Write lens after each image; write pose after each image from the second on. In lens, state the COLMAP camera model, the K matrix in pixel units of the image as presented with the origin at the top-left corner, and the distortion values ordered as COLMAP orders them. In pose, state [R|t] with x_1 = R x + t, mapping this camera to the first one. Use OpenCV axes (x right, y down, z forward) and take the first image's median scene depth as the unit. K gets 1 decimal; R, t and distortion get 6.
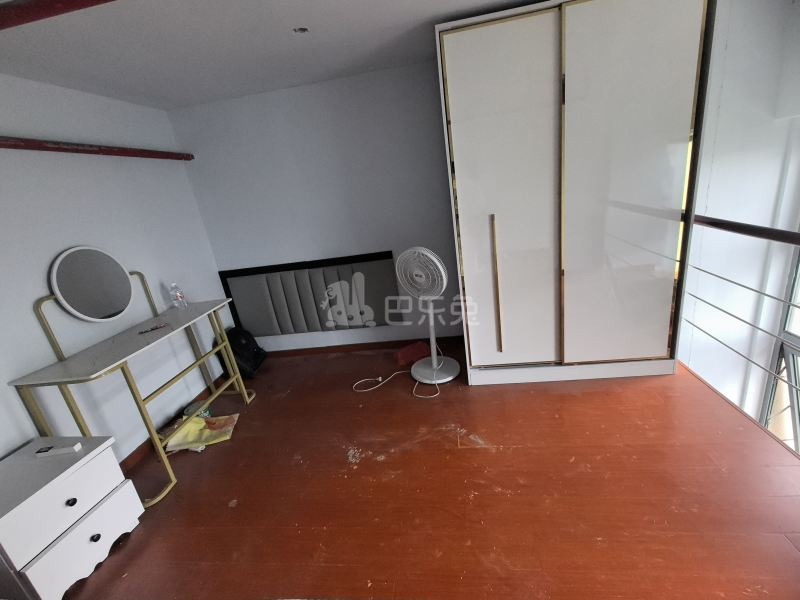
lens RADIAL K [[354.1, 0, 404.8], [0, 354.1, 302.6], [0, 0, 1]] dist [0.015493, -0.000232]
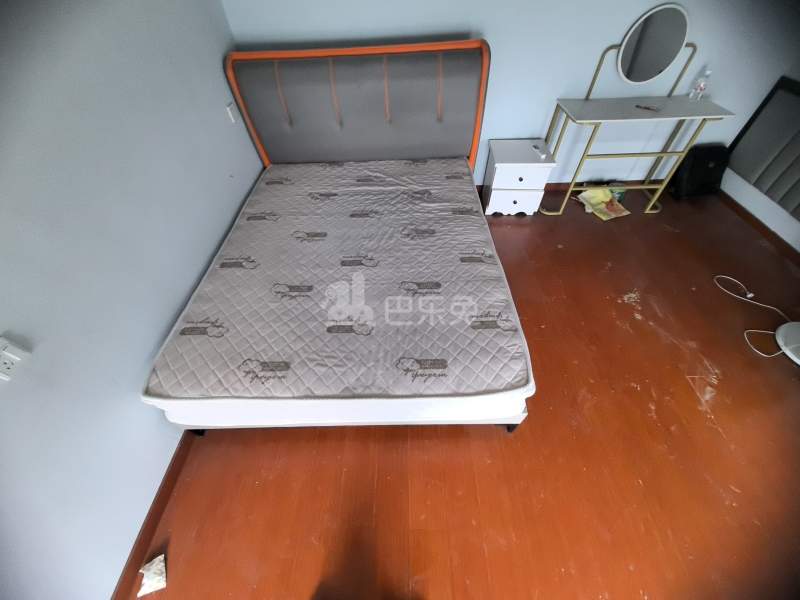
lens RADIAL K [[314.4, 0, 399.4], [0, 314.4, 298.9], [0, 0, 1]] dist [0.001920, -0.000441]
pose [[0.117776, 0.836684, -0.534872, 0.326650], [-0.298359, 0.543550, 0.784561, -0.170627], [0.947159, 0.067181, 0.313650, -0.089932]]
